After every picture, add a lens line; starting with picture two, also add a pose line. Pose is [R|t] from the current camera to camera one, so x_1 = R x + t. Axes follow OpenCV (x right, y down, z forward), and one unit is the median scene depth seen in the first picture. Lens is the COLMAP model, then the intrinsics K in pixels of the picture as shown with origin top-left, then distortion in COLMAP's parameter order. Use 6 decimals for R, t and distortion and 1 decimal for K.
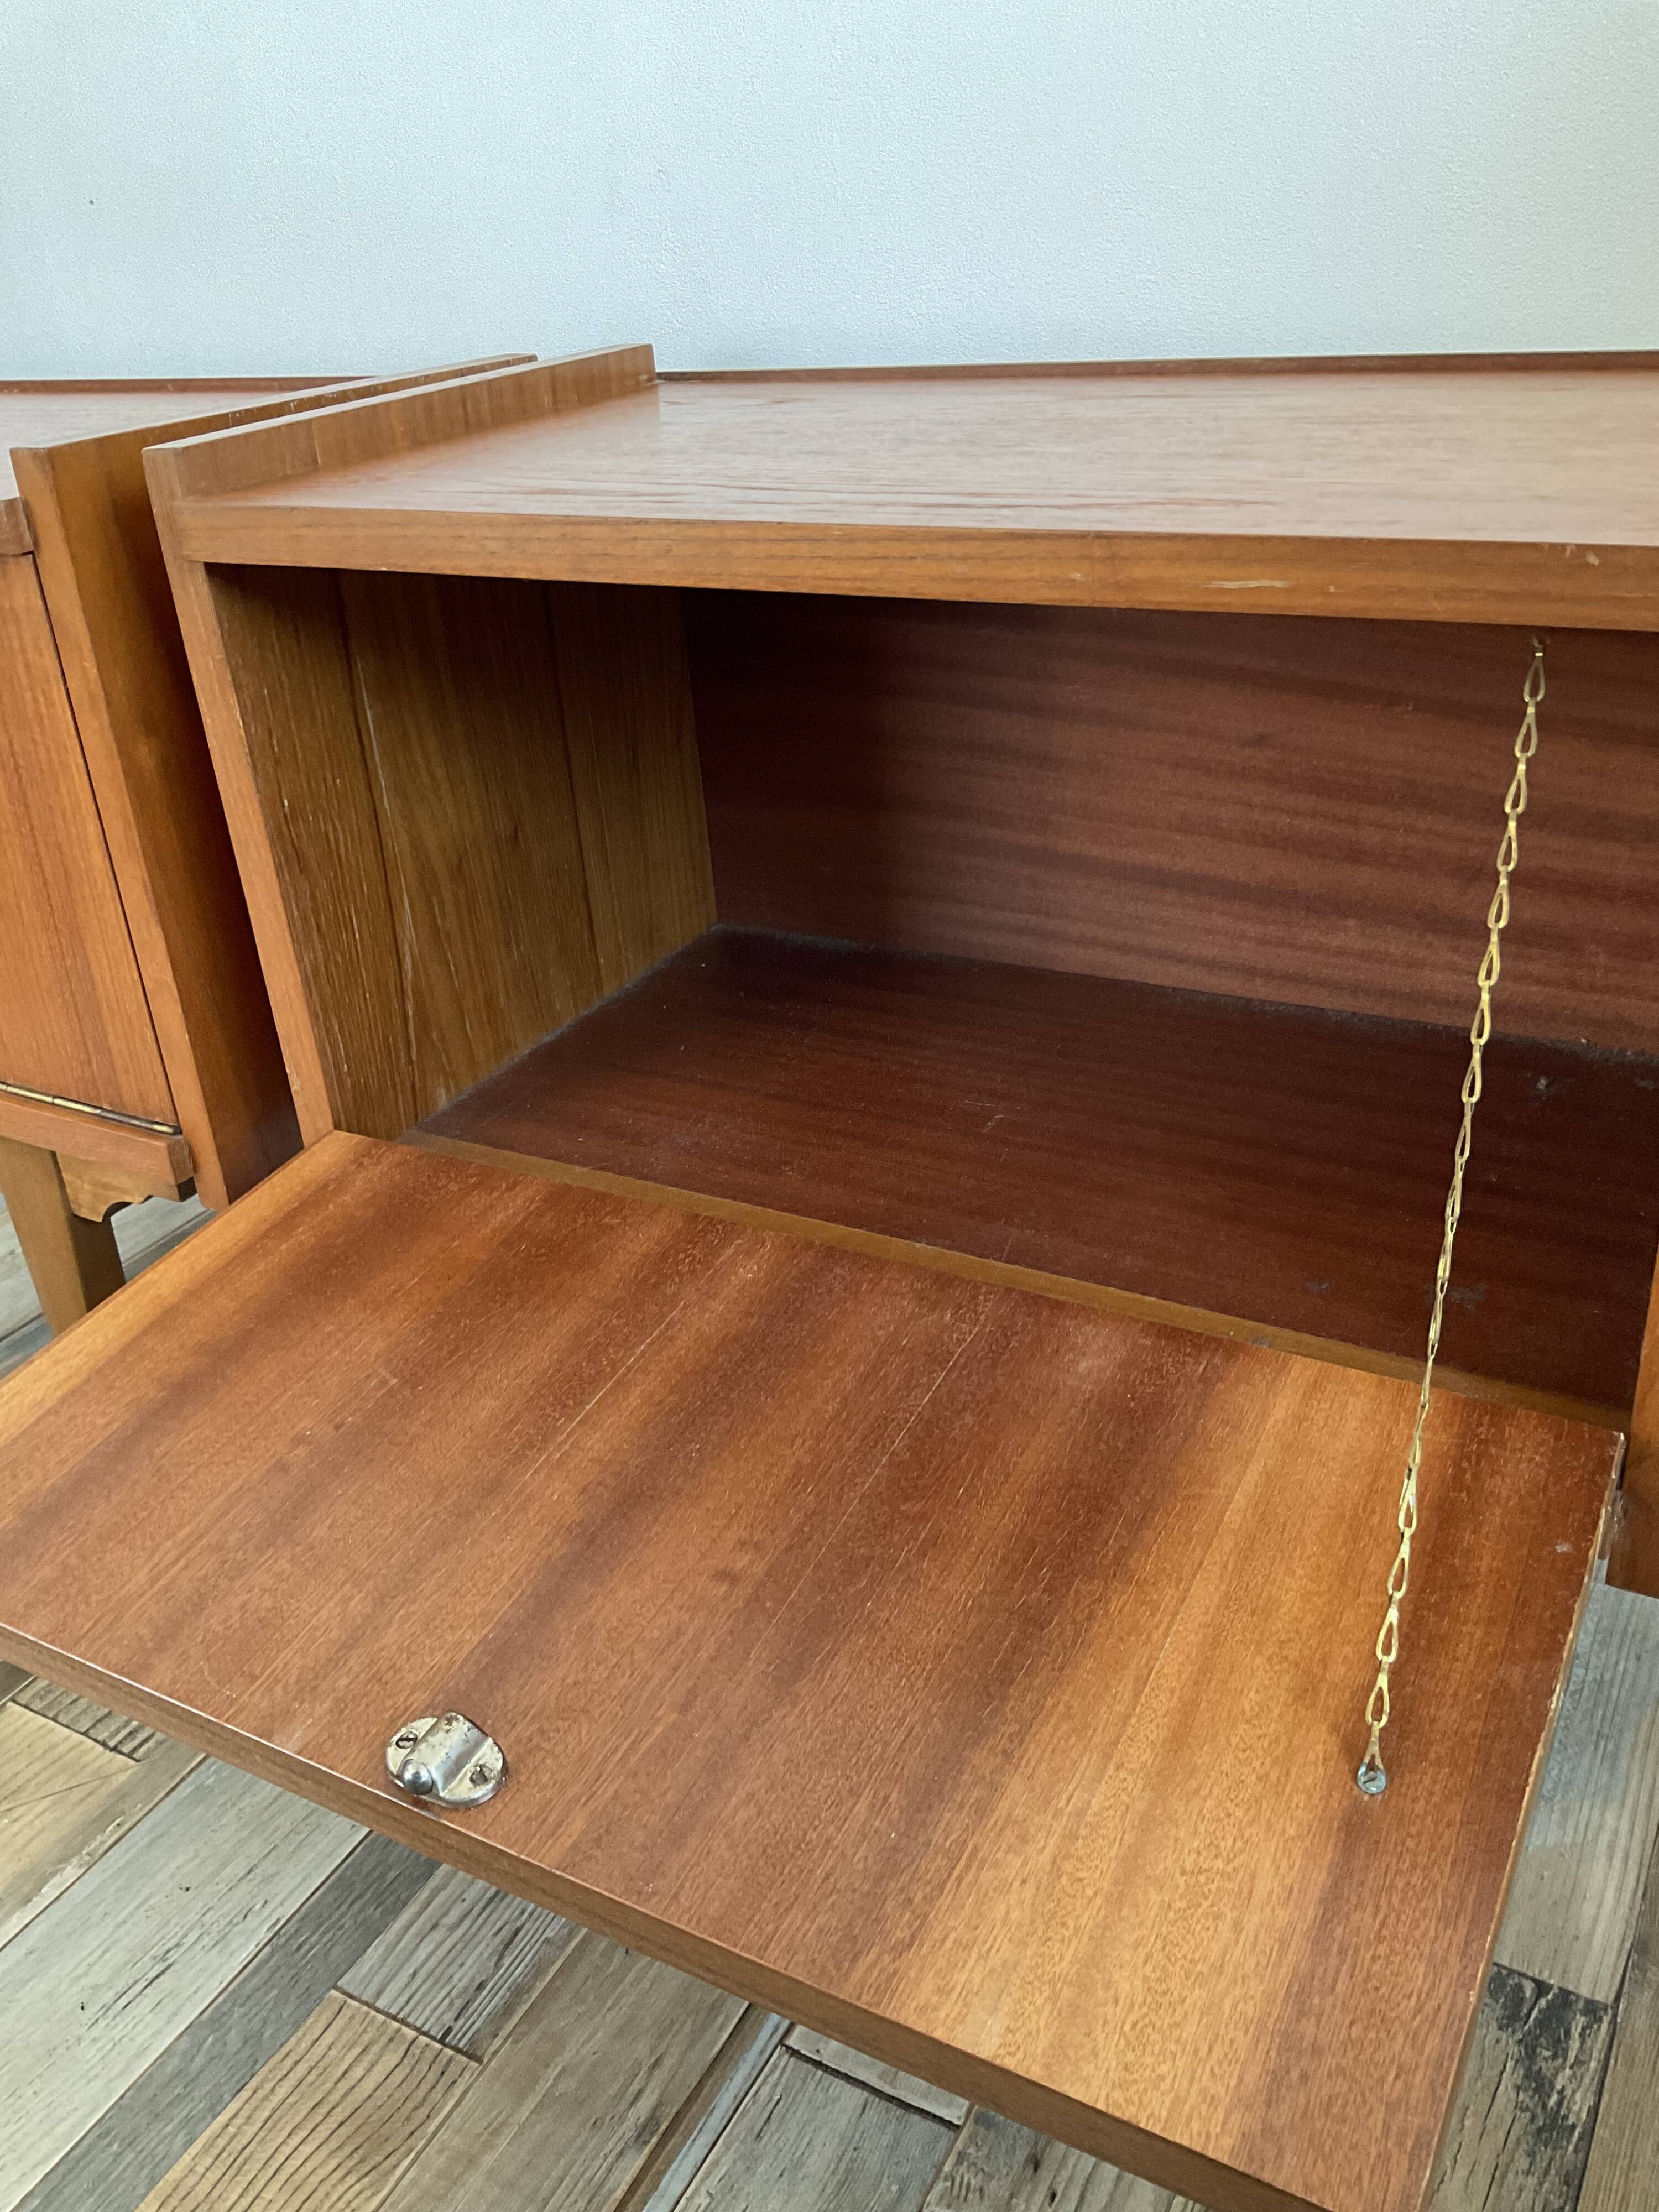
lens RADIAL K [[1841.5, 0, 830.2], [0, 1841.5, 1096.1], [0, 0, 1]] dist [0.044573, -0.078854]
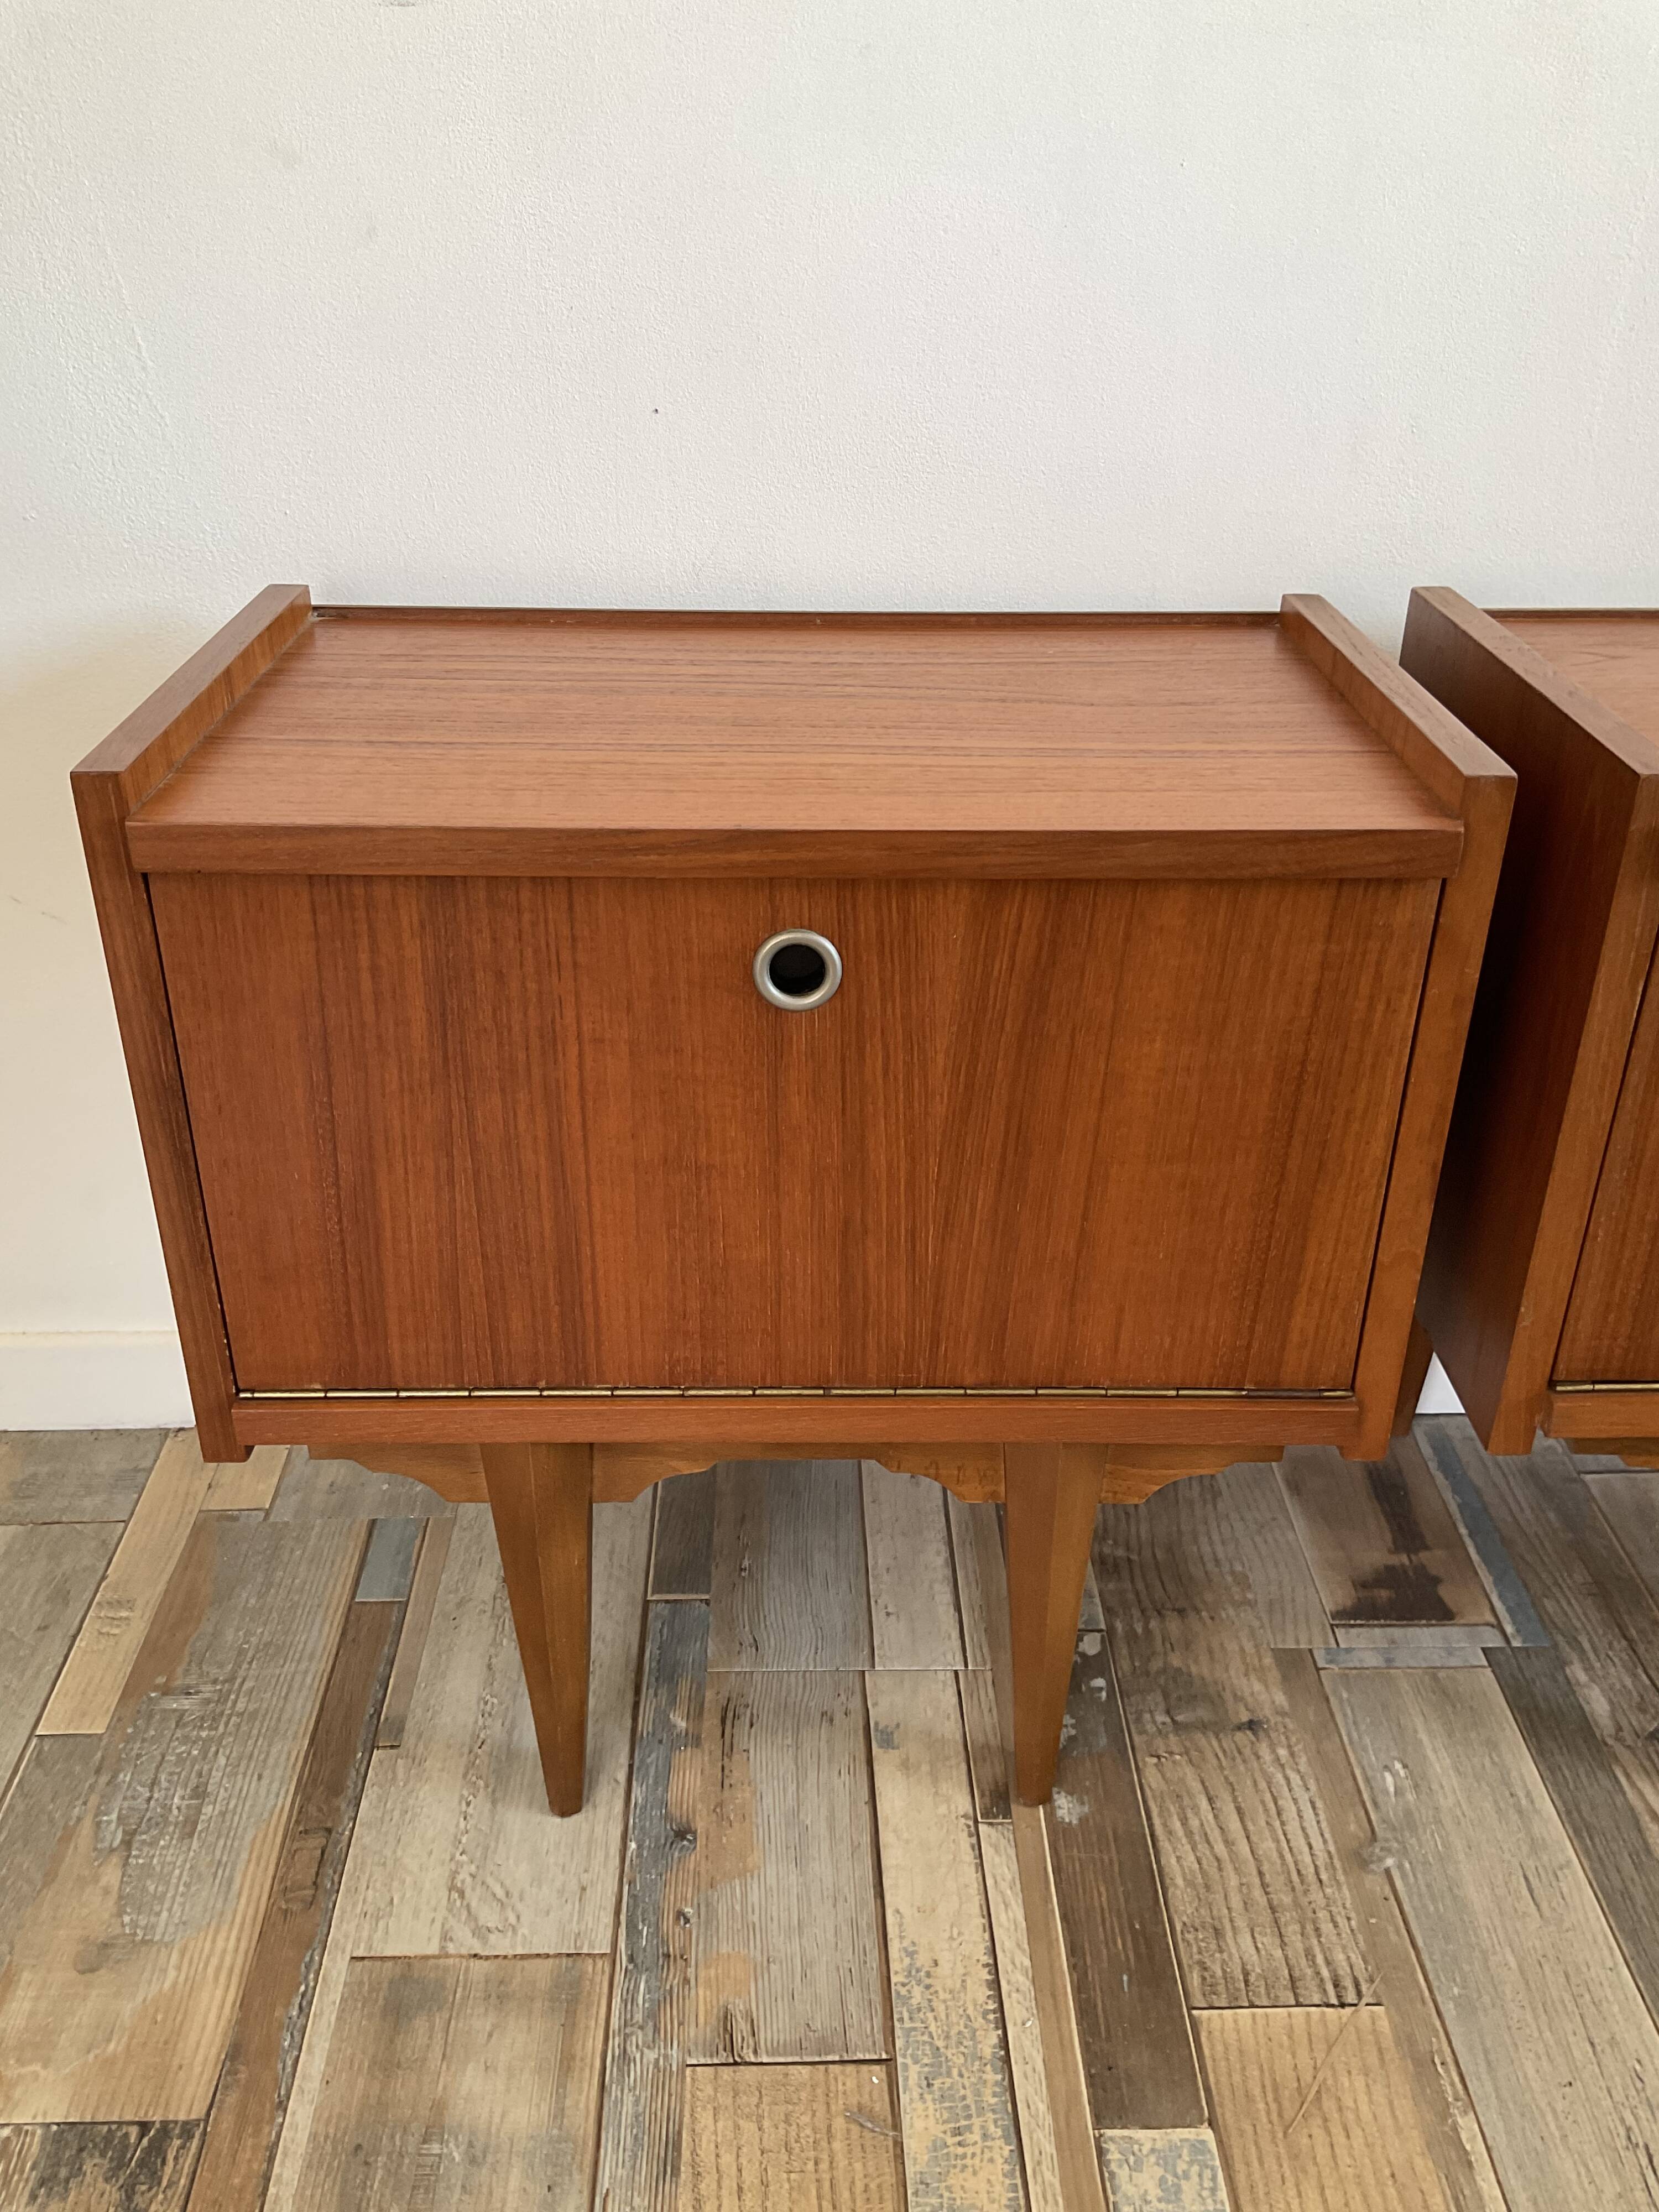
lens RADIAL K [[1841.5, 0, 821.1], [0, 1841.5, 1090.7], [0, 0, 1]] dist [0.044573, -0.078854]
pose [[0.858989, -0.175209, 0.481081, -1.243815], [0.173425, 0.983648, 0.048585, -0.285750], [-0.481727, 0.041698, 0.875329, 0.281062]]
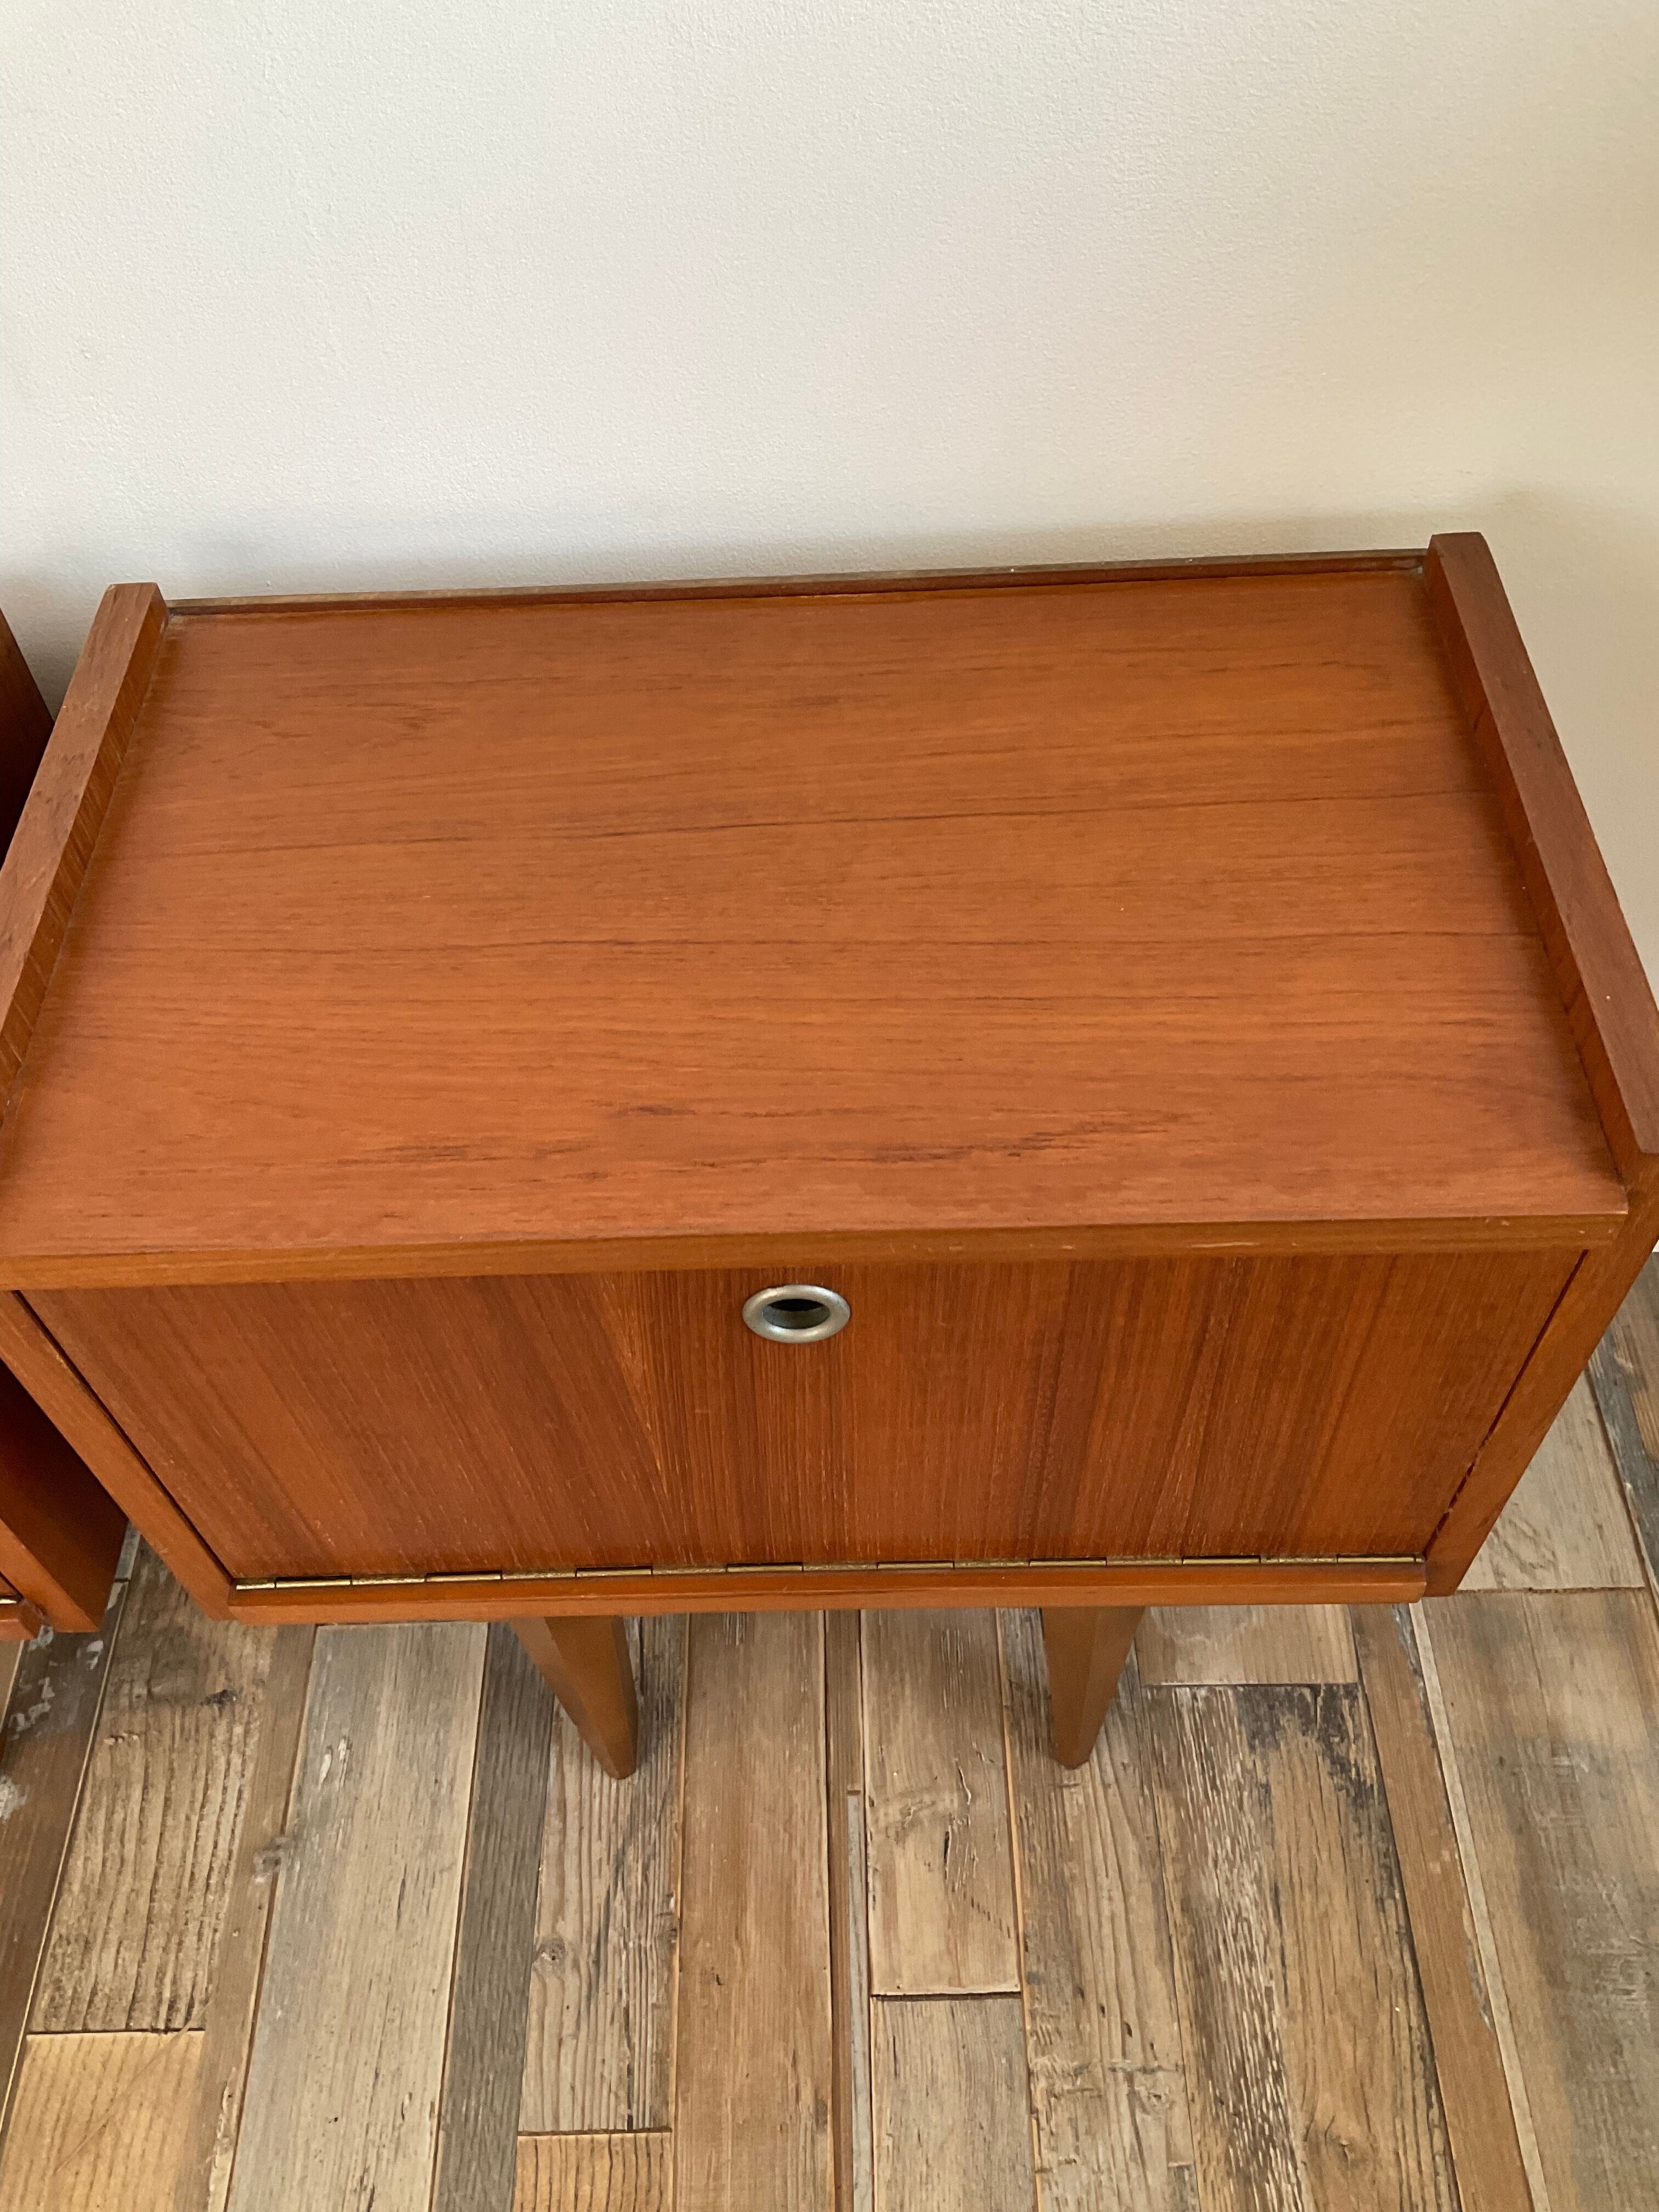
lens RADIAL K [[1841.5, 0, 819.2], [0, 1841.5, 1095.8], [0, 0, 1]] dist [0.044573, -0.078854]
pose [[0.867175, -0.374223, 0.328581, -0.249544], [0.212344, 0.874661, 0.435750, -0.628078], [-0.450464, -0.308099, 0.837948, 0.103743]]
